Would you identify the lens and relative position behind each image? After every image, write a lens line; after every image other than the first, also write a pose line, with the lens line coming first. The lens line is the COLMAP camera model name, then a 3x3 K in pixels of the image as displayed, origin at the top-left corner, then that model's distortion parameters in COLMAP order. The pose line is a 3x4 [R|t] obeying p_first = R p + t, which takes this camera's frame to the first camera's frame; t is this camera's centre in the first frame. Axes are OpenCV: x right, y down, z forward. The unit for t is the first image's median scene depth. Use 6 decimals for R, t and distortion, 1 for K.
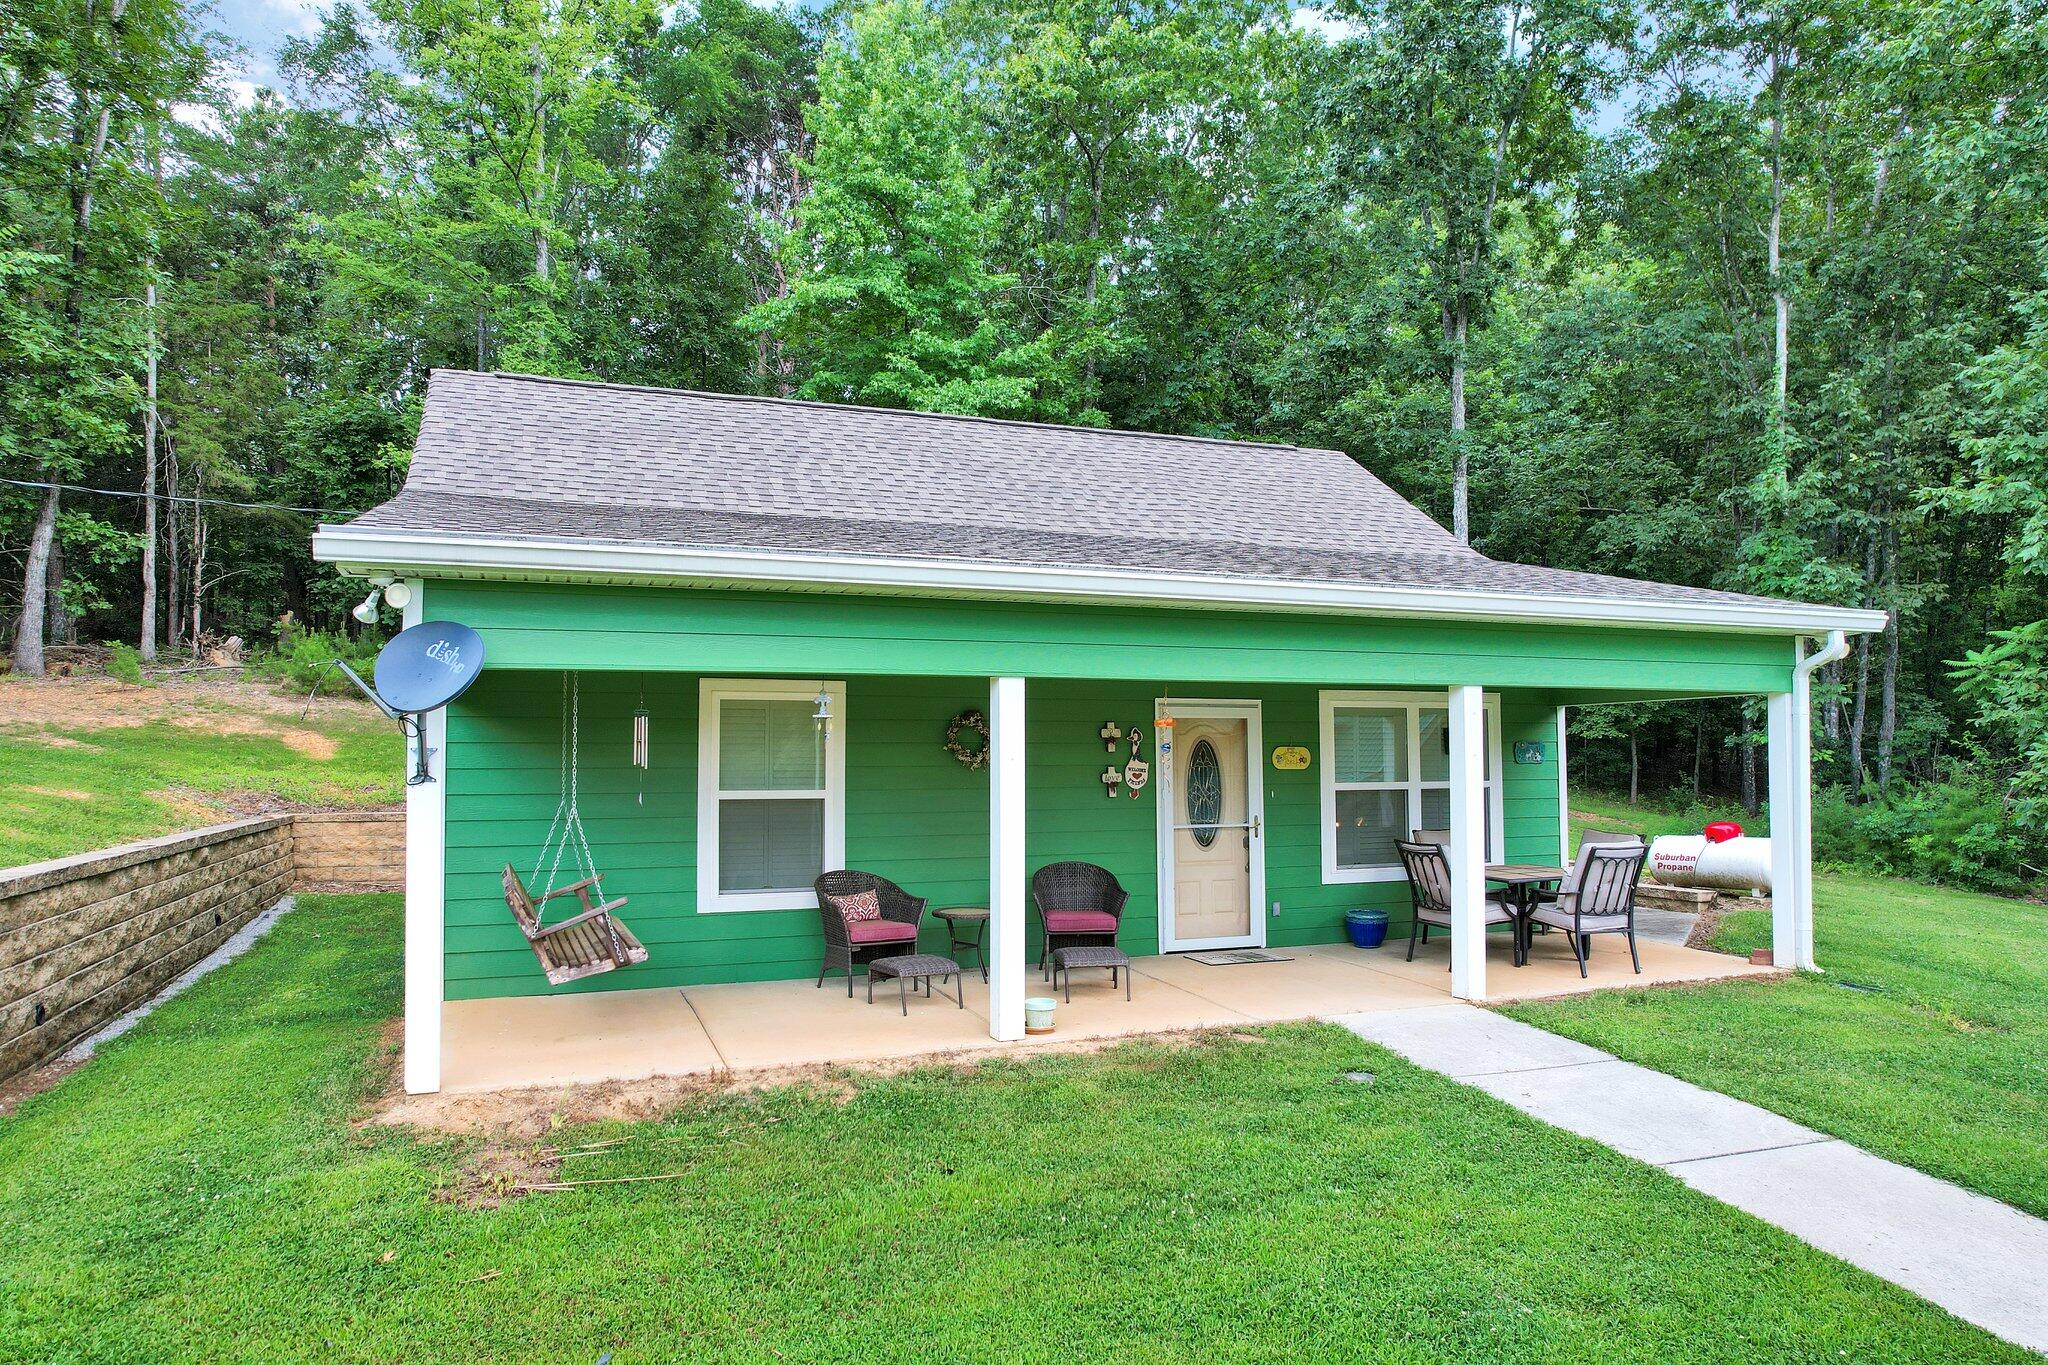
lens RADIAL K [[1287.7, 0, 1023.2], [0, 1287.7, 684.6], [0, 0, 1]] dist [0.019564, 0.003387]
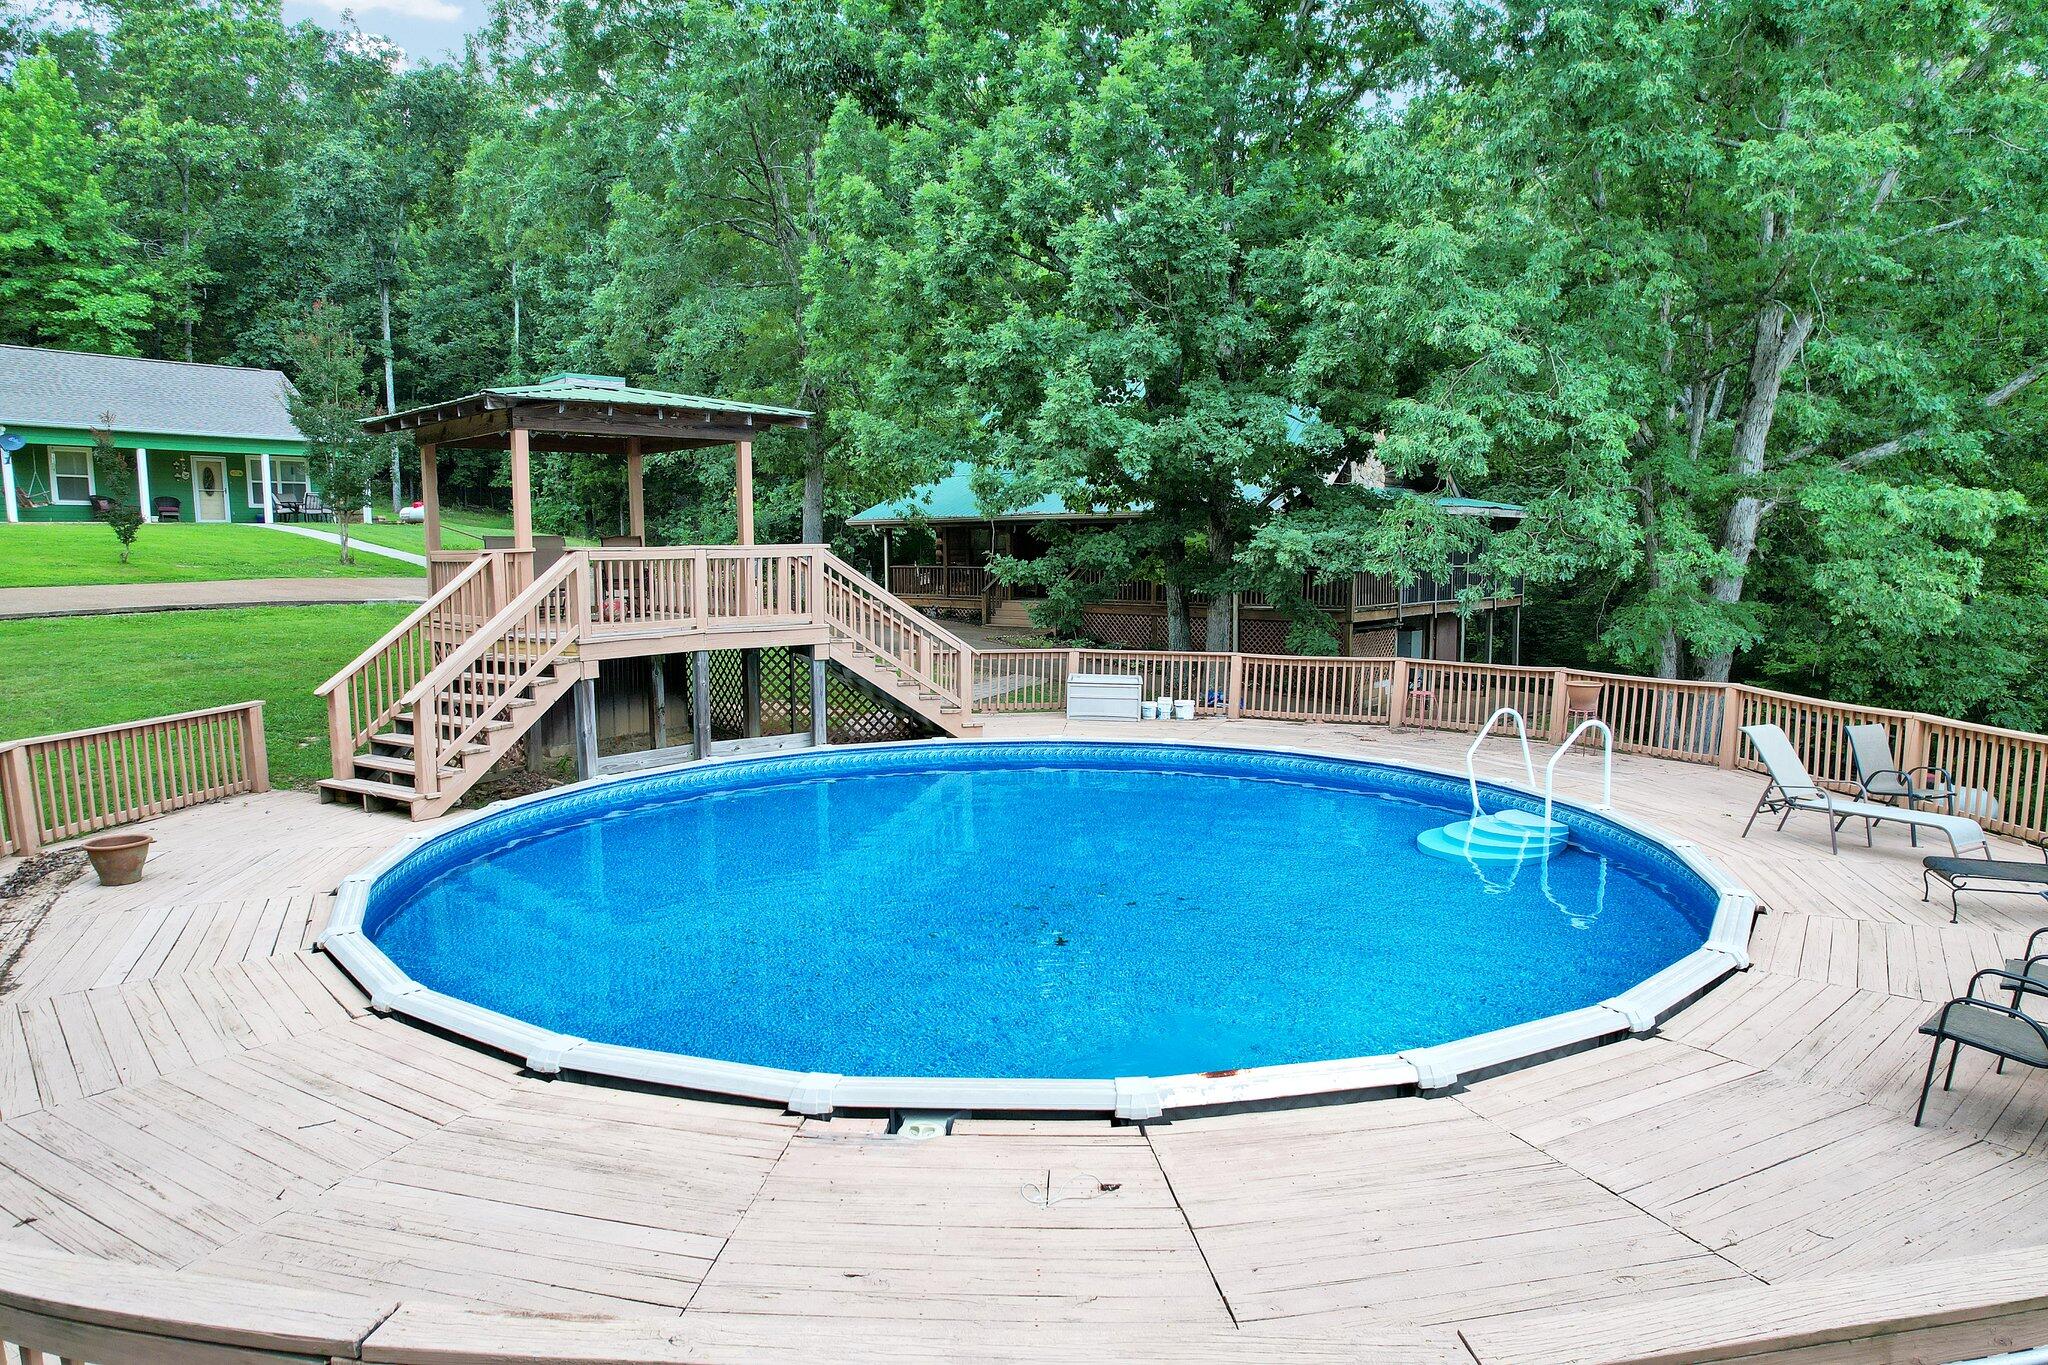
lens RADIAL K [[1287.7, 0, 1028.3], [0, 1287.7, 688.4], [0, 0, 1]] dist [0.019564, 0.003387]
pose [[0.845852, -0.065783, 0.529346, 0.115558], [-0.023833, 0.986715, 0.160704, 0.012605], [-0.532885, -0.148547, 0.833047, -3.561707]]
